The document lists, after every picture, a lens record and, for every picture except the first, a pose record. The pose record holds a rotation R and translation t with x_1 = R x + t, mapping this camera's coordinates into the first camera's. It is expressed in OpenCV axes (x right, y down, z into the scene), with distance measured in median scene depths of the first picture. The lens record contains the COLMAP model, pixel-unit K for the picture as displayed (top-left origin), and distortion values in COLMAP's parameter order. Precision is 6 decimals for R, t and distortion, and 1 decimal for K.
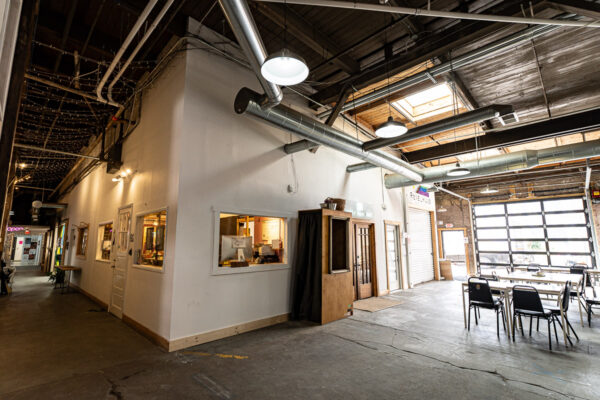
lens RADIAL K [[283.6, 0, 299.5], [0, 283.6, 201.0], [0, 0, 1]] dist [0.002533, 0.000296]
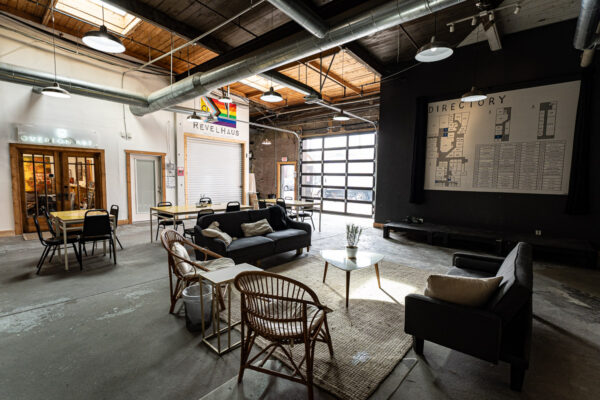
lens RADIAL K [[283.6, 0, 300.4], [0, 283.6, 200.2], [0, 0, 1]] dist [0.002533, 0.000296]
pose [[0.997476, 0.009286, 0.070391, 0.574035], [-0.024942, 0.974053, 0.224942, 0.002092], [-0.066476, -0.226130, 0.971826, -0.001347]]
